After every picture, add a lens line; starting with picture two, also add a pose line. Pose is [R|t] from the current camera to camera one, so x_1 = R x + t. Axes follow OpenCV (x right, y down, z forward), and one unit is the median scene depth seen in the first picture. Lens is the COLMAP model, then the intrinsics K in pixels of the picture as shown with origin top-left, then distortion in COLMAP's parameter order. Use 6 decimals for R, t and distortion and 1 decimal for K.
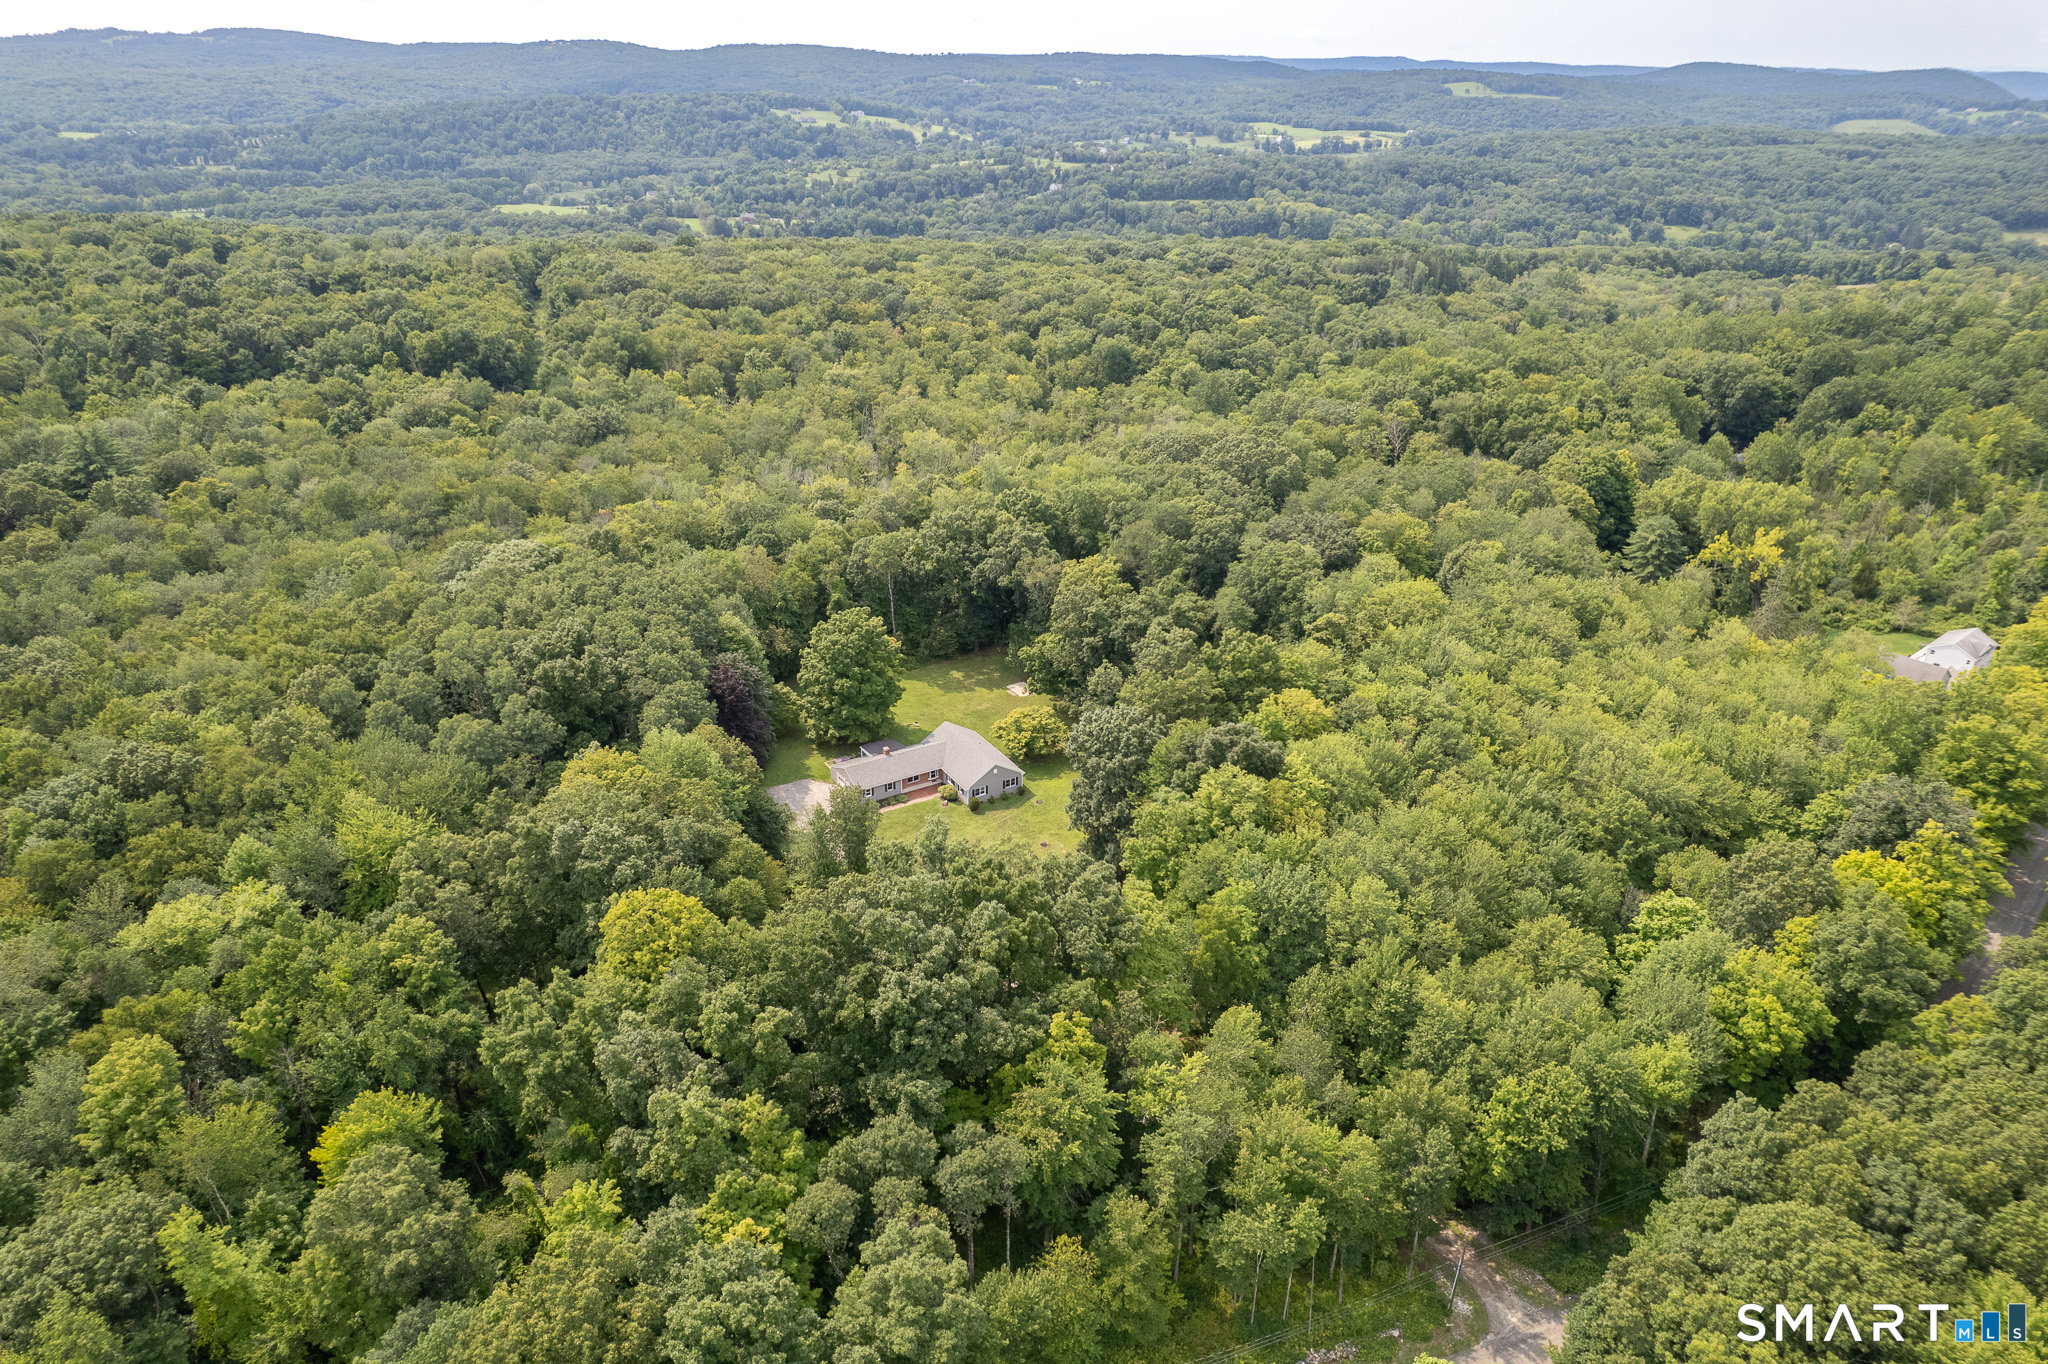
lens RADIAL K [[1316.4, 0, 1021.5], [0, 1316.4, 703.3], [0, 0, 1]] dist [-0.087578, 0.089068]
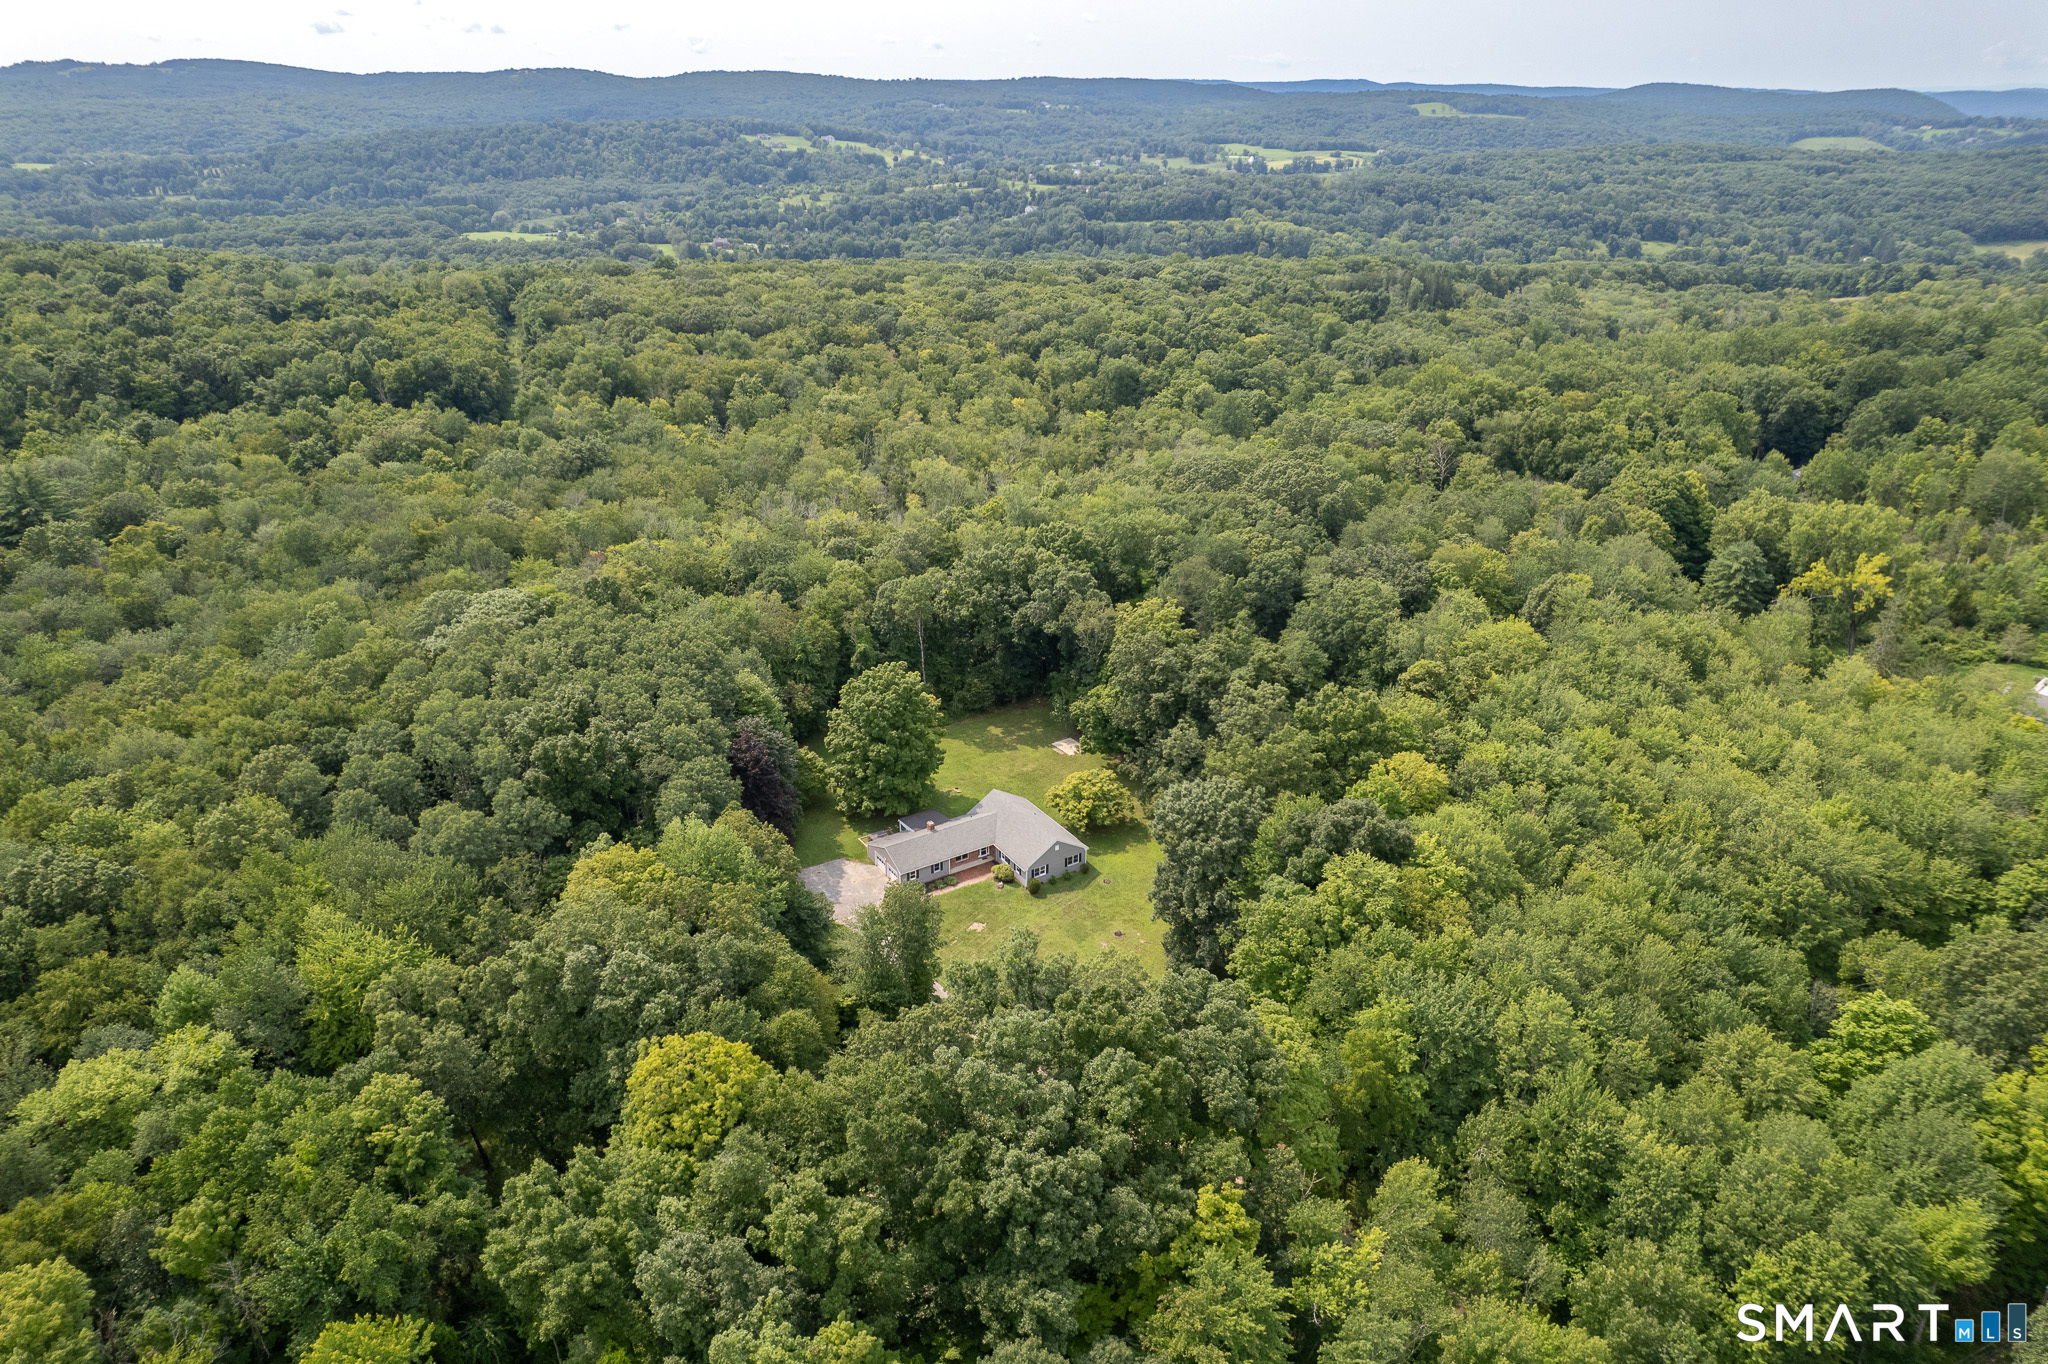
lens RADIAL K [[1316.4, 0, 1021.5], [0, 1316.4, 703.3], [0, 0, 1]] dist [-0.087578, 0.089068]
pose [[0.999669, -0.016810, 0.019485, -0.047988], [0.017134, 0.999715, -0.016608, -0.025105], [-0.019200, 0.016936, 0.999672, 0.097456]]
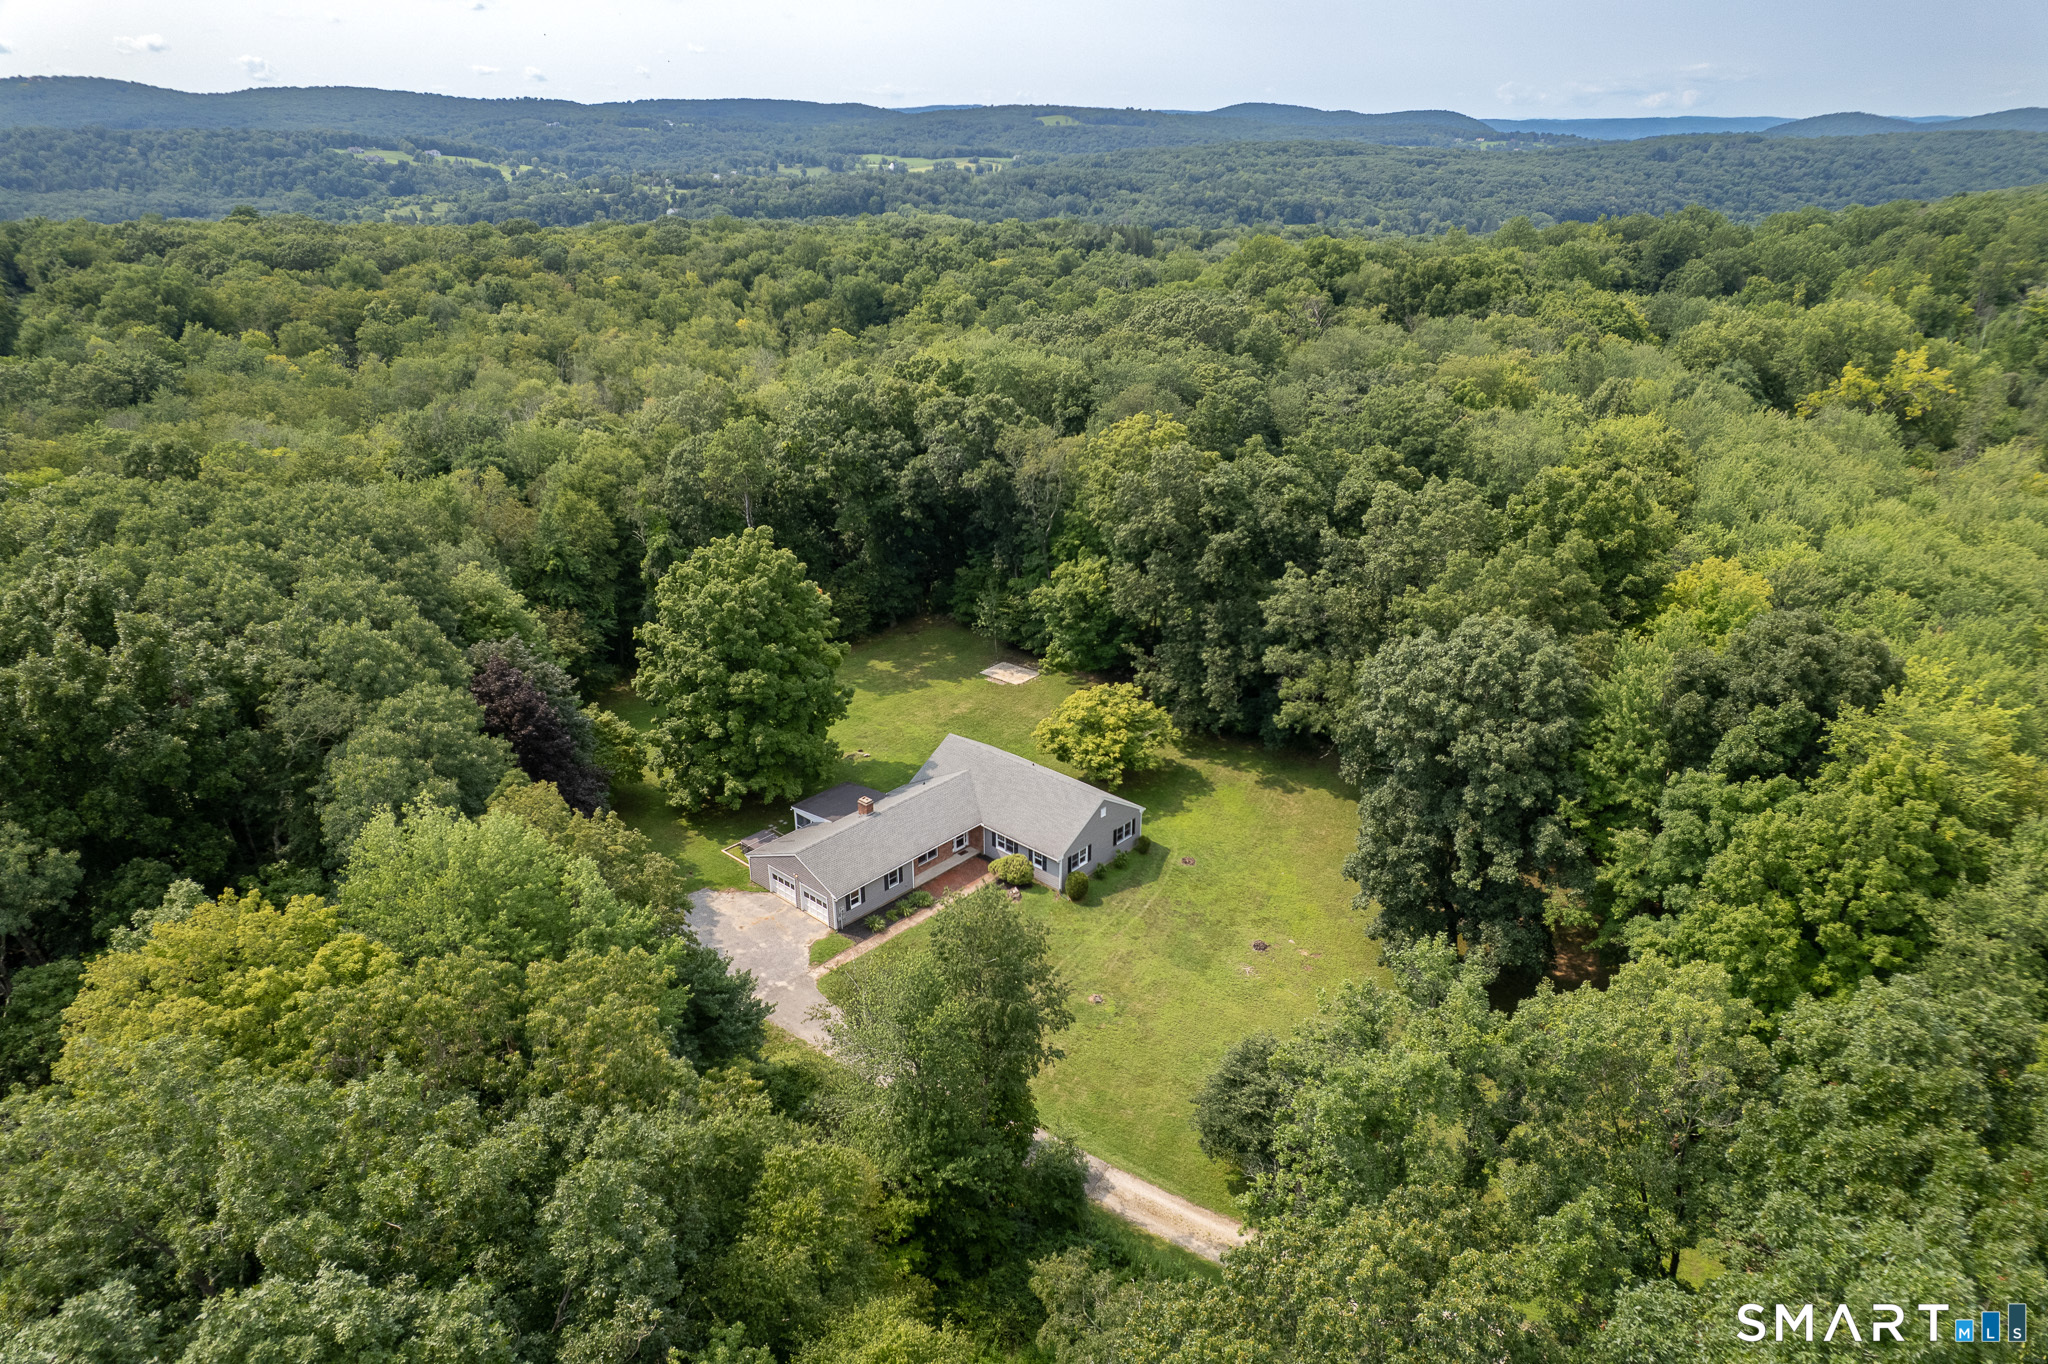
lens RADIAL K [[1316.4, 0, 1021.5], [0, 1316.4, 703.3], [0, 0, 1]] dist [-0.087578, 0.089068]
pose [[0.957711, -0.125231, 0.259050, -0.139193], [0.134698, 0.990704, -0.019050, 0.013286], [-0.254256, 0.053138, 0.965676, 0.432358]]
